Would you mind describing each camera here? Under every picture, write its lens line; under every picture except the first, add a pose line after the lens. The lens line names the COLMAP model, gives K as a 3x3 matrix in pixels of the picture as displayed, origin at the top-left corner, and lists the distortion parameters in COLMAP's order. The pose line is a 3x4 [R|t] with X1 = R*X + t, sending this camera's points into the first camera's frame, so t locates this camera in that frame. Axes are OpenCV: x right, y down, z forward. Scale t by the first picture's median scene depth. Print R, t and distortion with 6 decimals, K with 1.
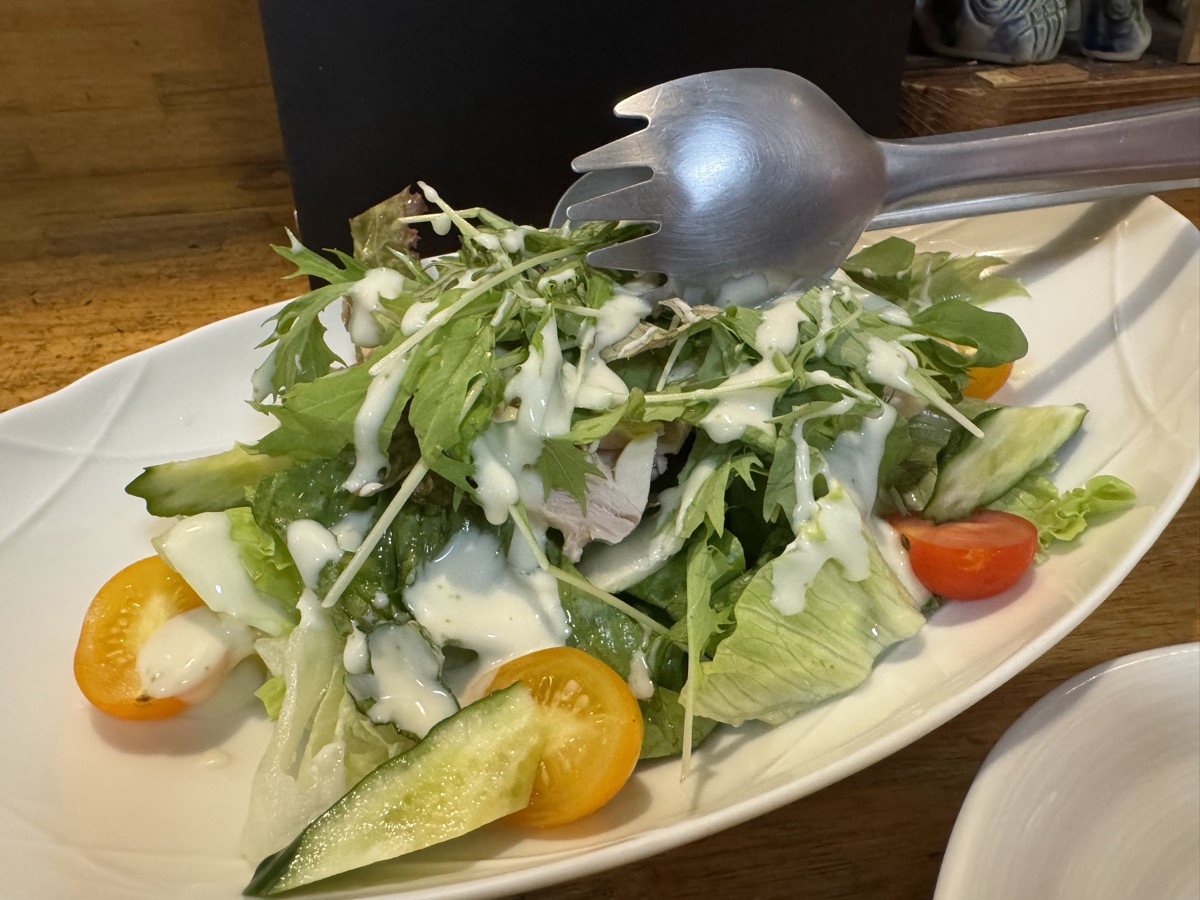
lens RADIAL K [[857.5, 0, 572.3], [0, 857.5, 455.0], [0, 0, 1]] dist [-0.001920, -0.009750]
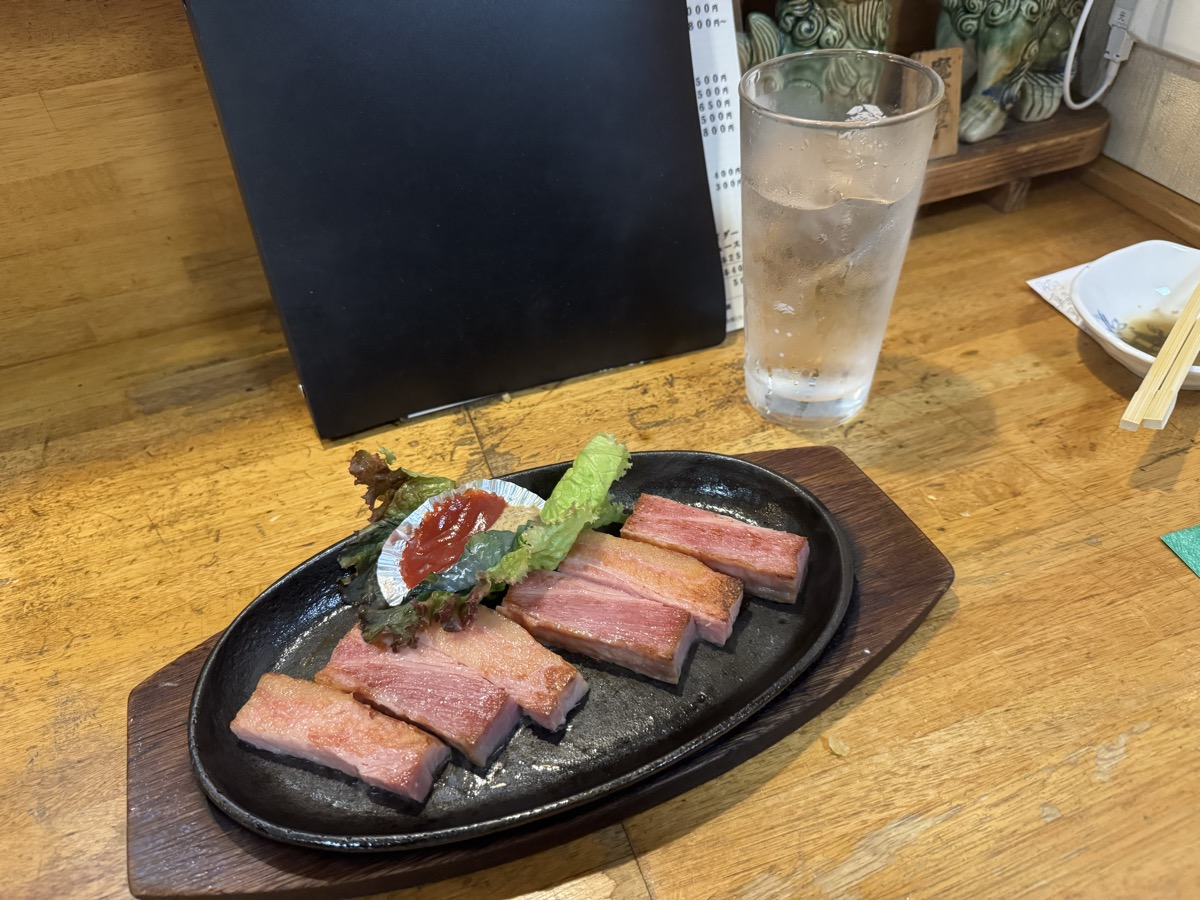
lens RADIAL K [[857.5, 0, 622.7], [0, 857.5, 444.4], [0, 0, 1]] dist [-0.001920, -0.009750]
pose [[0.977614, -0.163819, 0.132039, -0.057678], [0.162098, 0.986489, 0.023753, -0.094836], [-0.134146, -0.001818, 0.990960, -0.426123]]
